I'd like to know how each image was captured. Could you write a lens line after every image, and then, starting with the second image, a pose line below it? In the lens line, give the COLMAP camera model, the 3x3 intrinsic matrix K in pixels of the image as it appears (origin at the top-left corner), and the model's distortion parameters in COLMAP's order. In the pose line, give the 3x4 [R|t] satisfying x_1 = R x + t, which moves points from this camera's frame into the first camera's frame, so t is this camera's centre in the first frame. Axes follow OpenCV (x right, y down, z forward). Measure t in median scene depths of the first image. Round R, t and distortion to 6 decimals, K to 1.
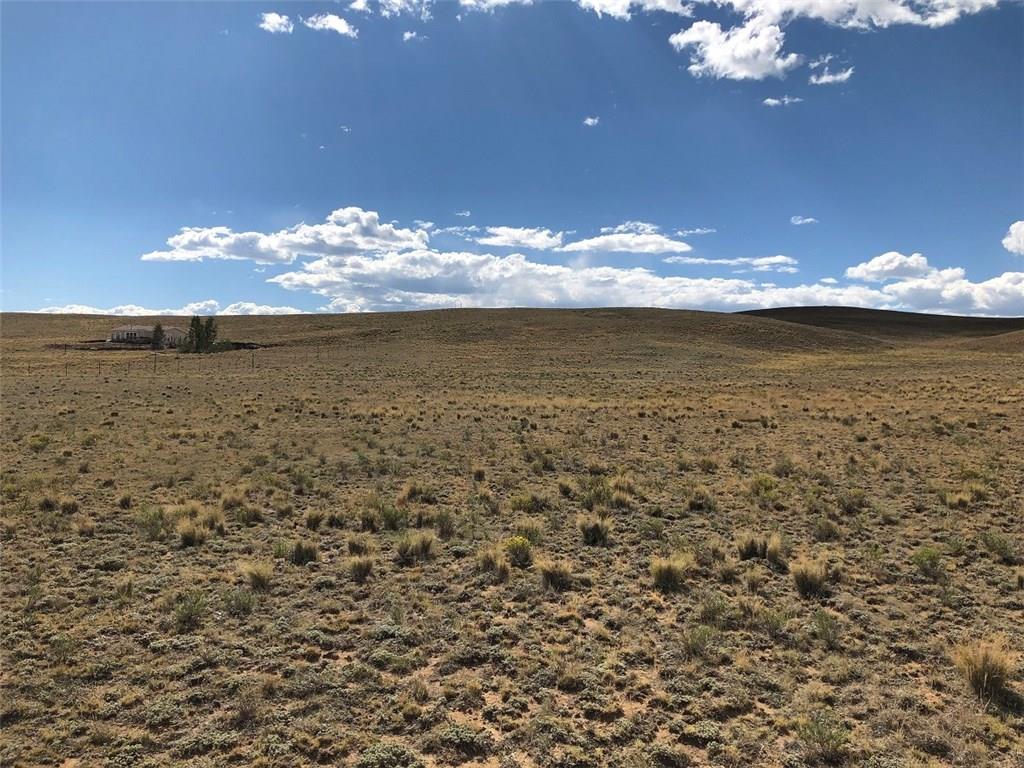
lens RADIAL K [[844.7, 0, 469.9], [0, 844.7, 399.0], [0, 0, 1]] dist [-0.001601, -0.032284]
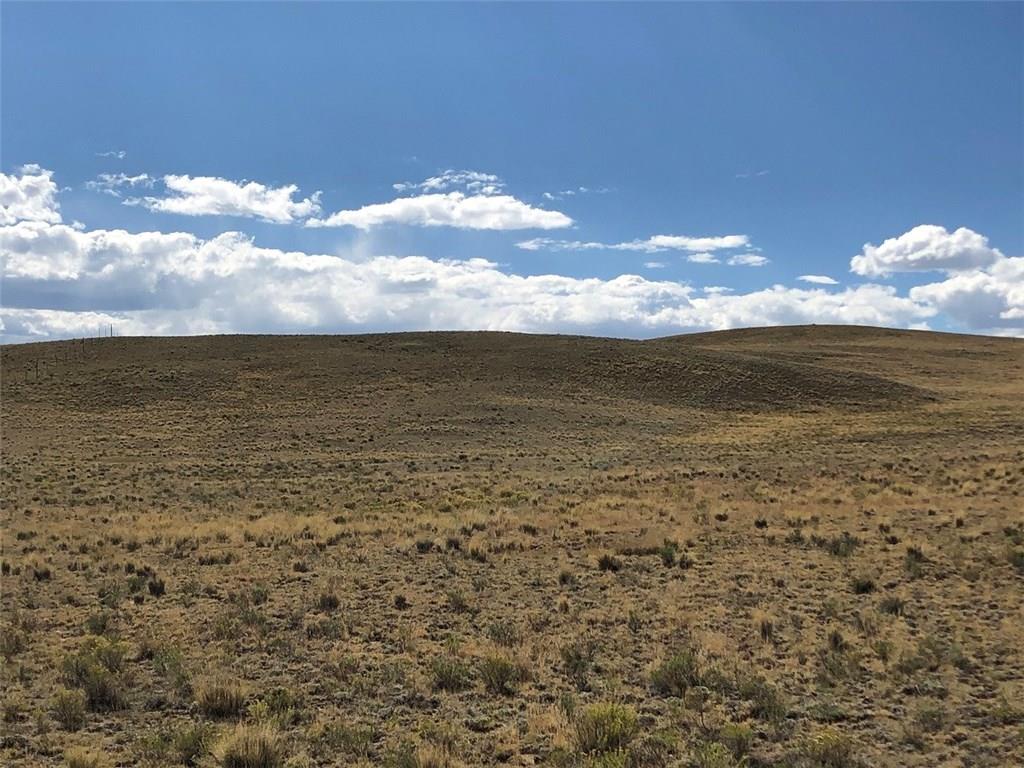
lens RADIAL K [[1616.5, 0, 505.1], [0, 1616.5, 381.1], [0, 0, 1]] dist [0.252855, -1.079601]
pose [[0.978872, -0.018331, 0.203651, 0.056938], [0.034966, 0.996310, -0.078385, -0.000510], [-0.201463, 0.083849, 0.975901, 0.097791]]
